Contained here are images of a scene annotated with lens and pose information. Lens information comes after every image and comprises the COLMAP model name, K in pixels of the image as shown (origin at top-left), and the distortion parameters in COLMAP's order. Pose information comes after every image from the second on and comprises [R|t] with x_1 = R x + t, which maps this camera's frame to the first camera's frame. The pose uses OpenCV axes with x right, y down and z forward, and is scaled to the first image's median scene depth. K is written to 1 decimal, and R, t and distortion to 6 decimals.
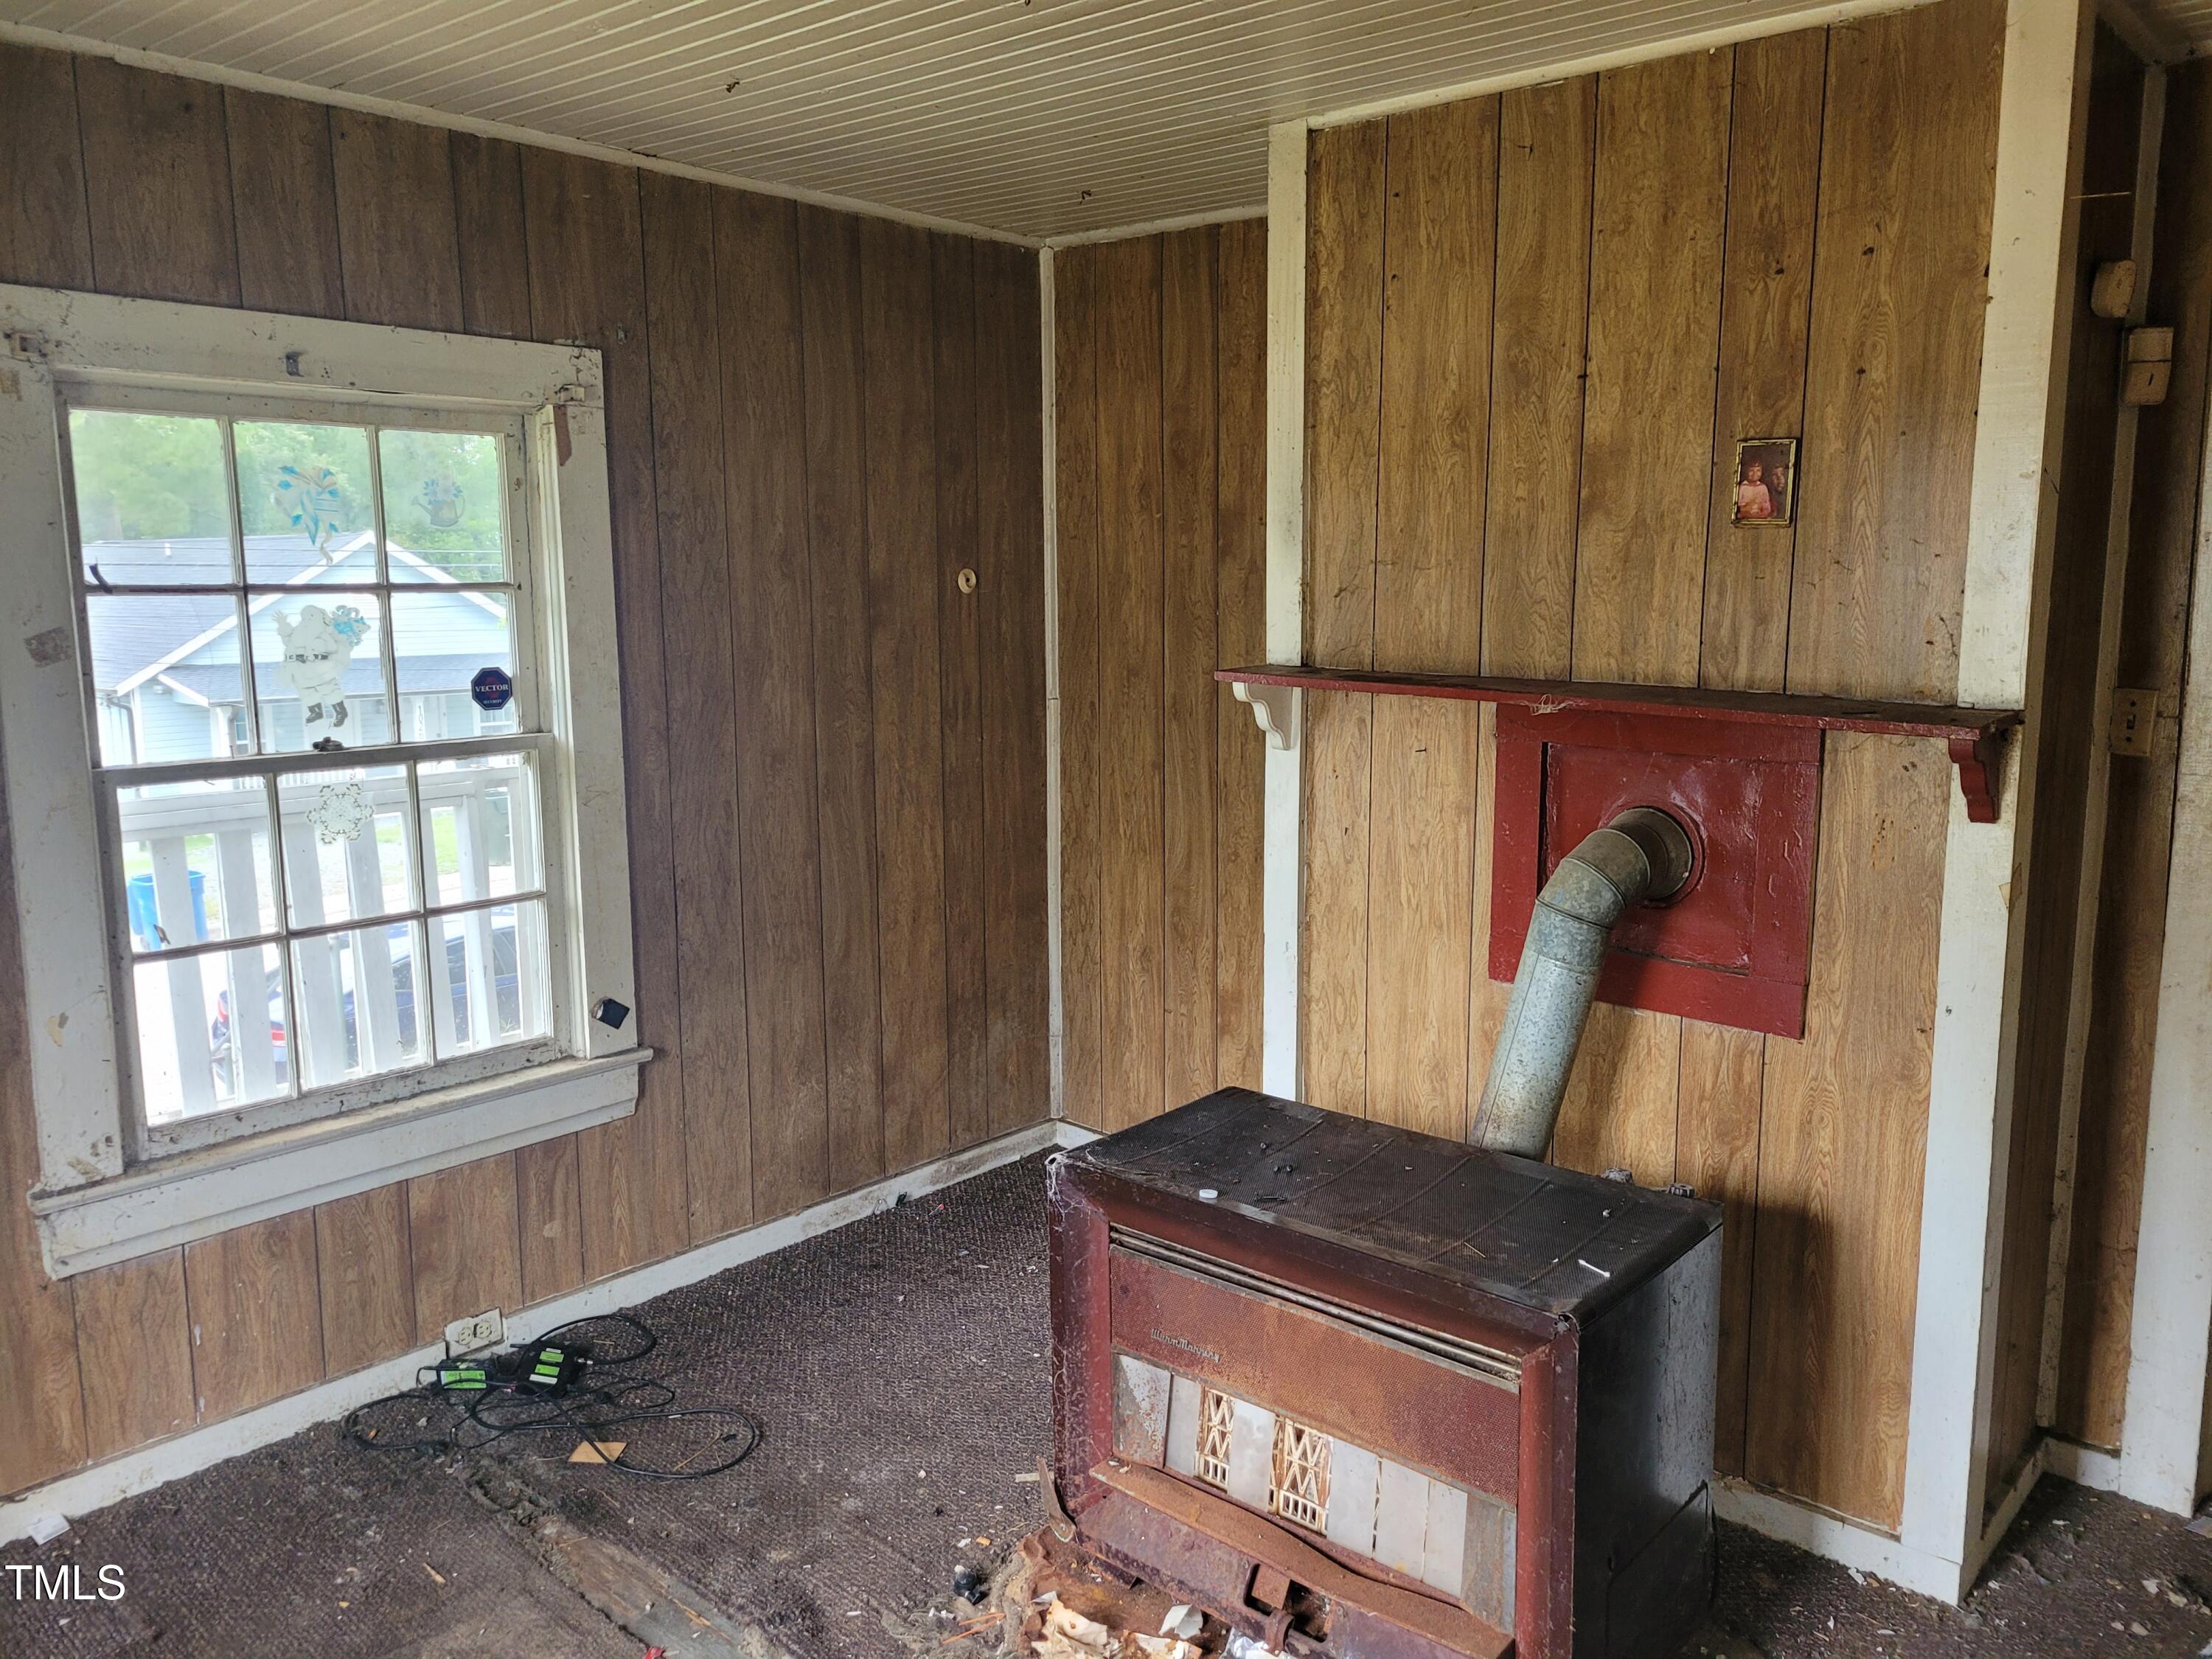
lens RADIAL K [[1723.9, 0, 1106.0], [0, 1723.9, 829.5], [0, 0, 1]] dist [0.129451, -0.107695]
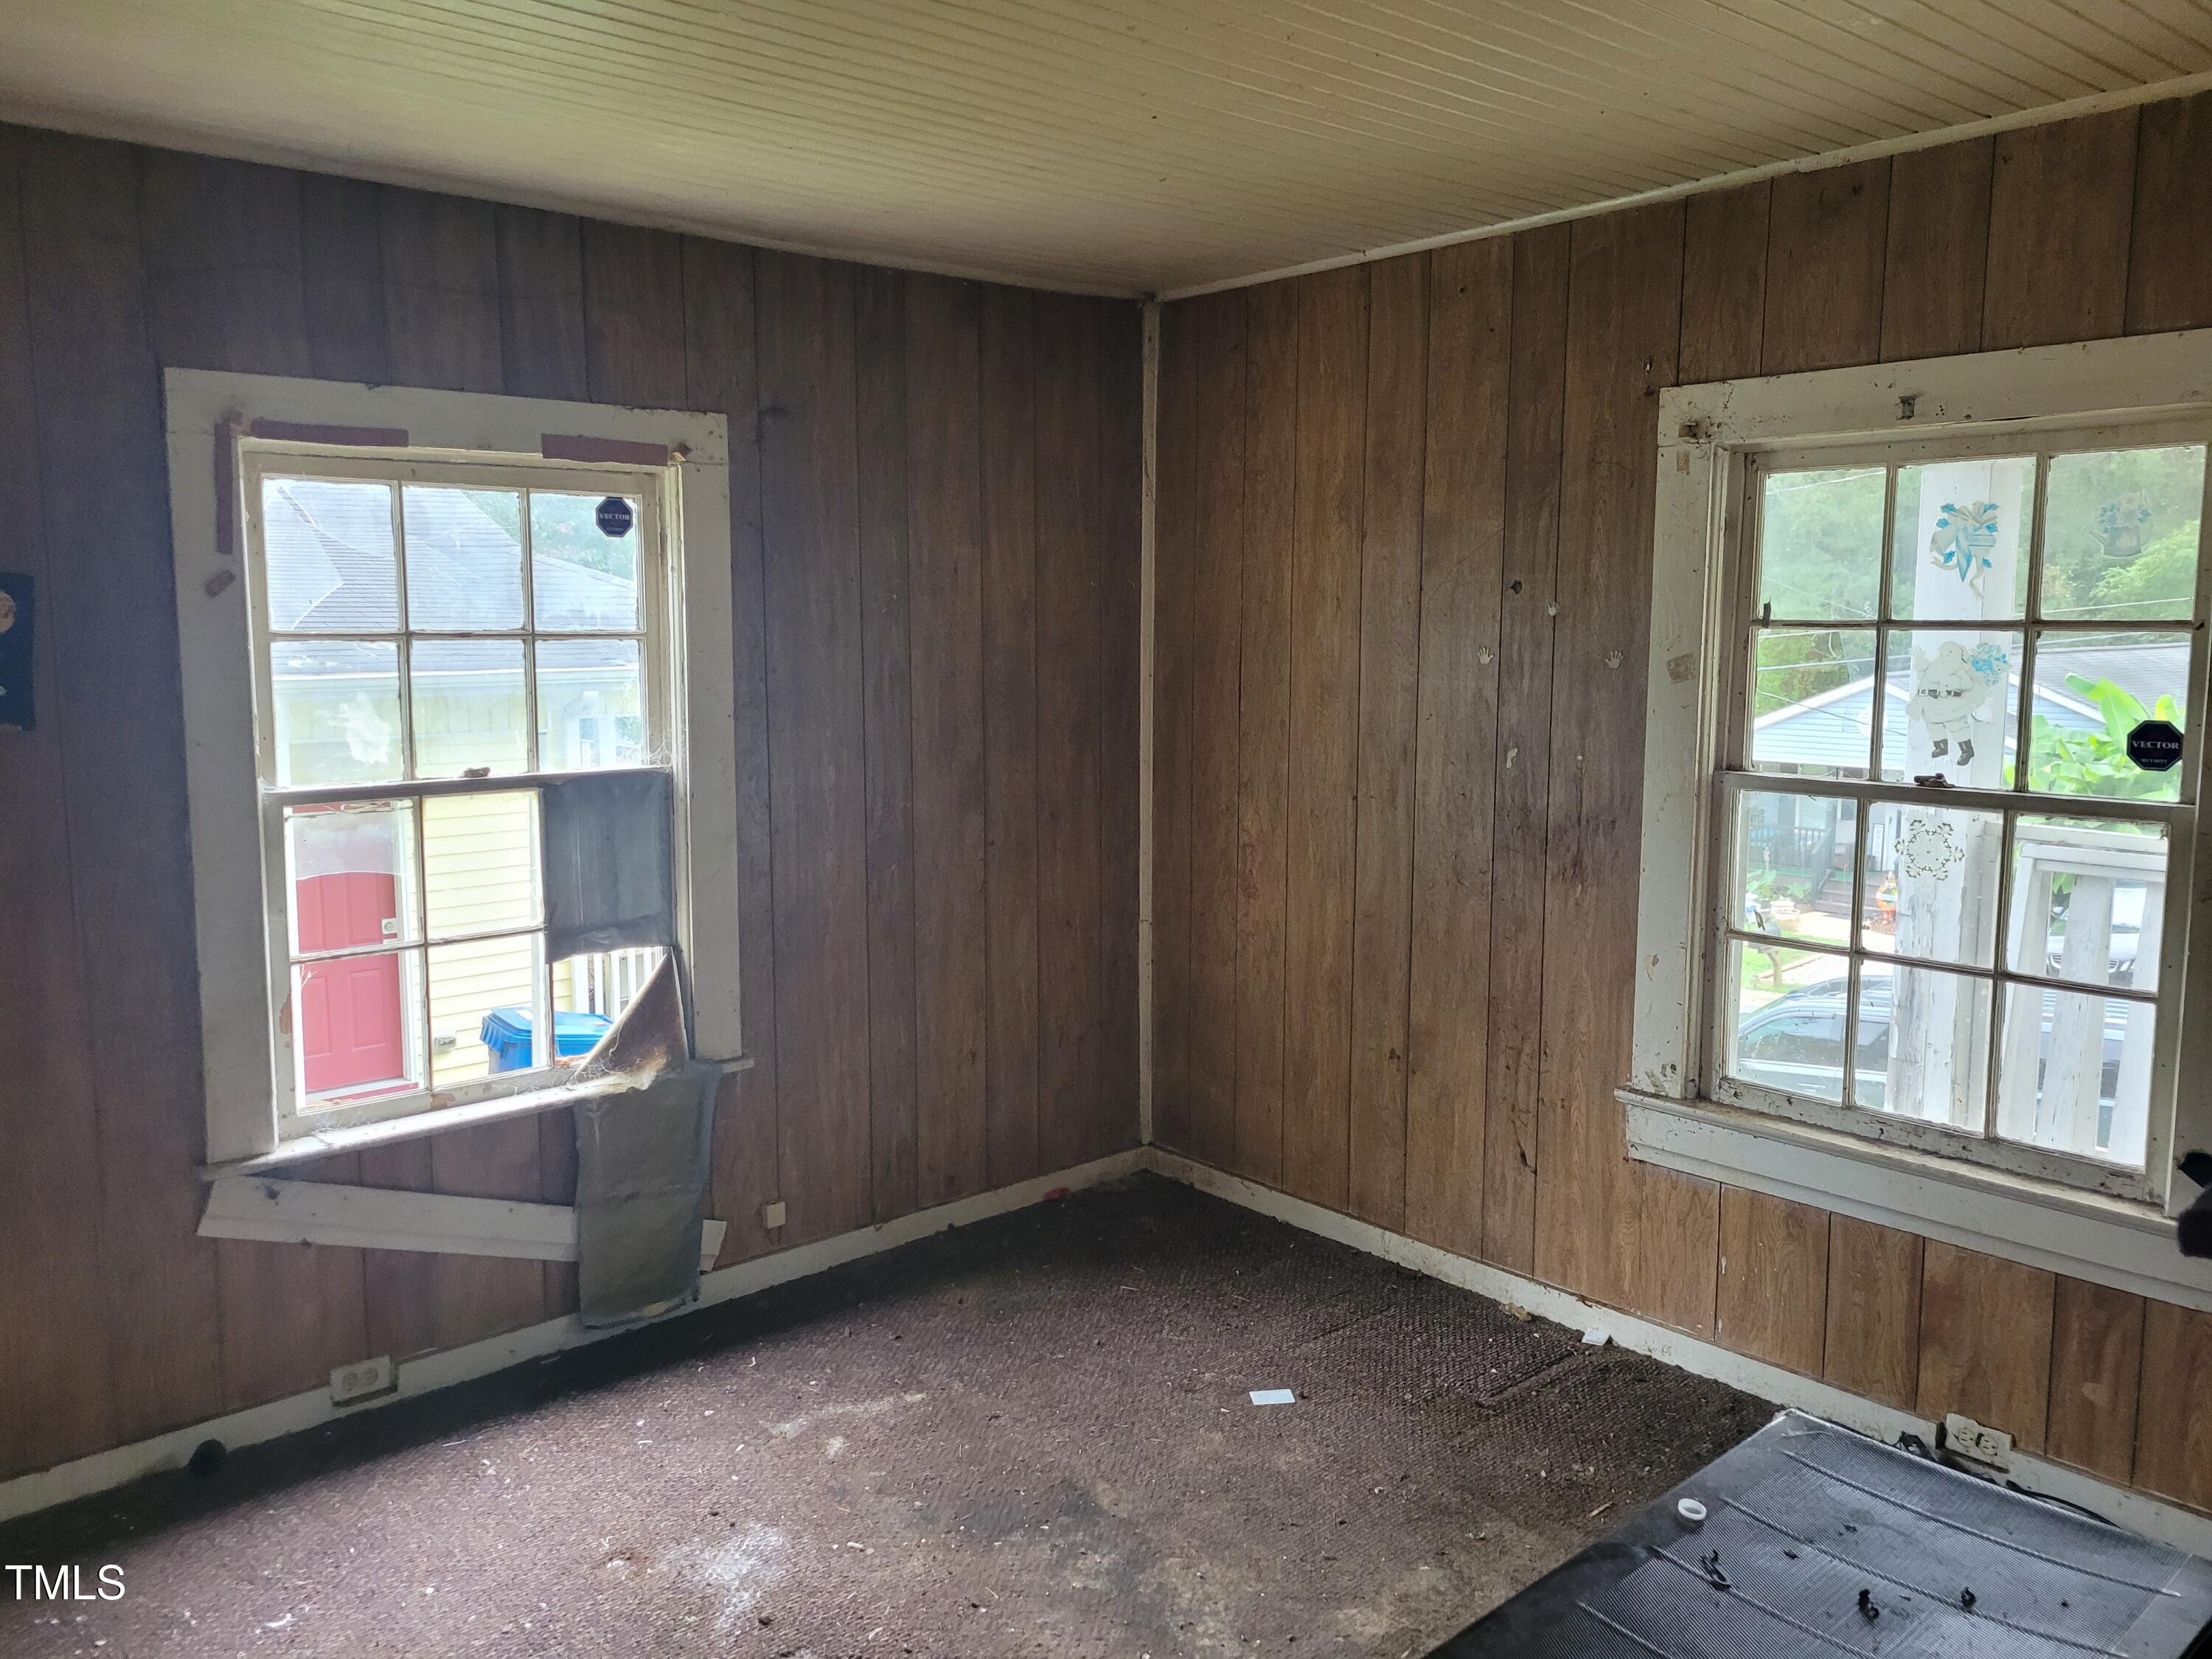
lens RADIAL K [[1723.9, 0, 1106.0], [0, 1723.9, 829.5], [0, 0, 1]] dist [0.129451, -0.107695]
pose [[-0.112227, 0.133465, -0.984679, 0.604789], [-0.154304, 0.976578, 0.149954, -0.099566], [0.981629, 0.168768, -0.089004, 0.638242]]
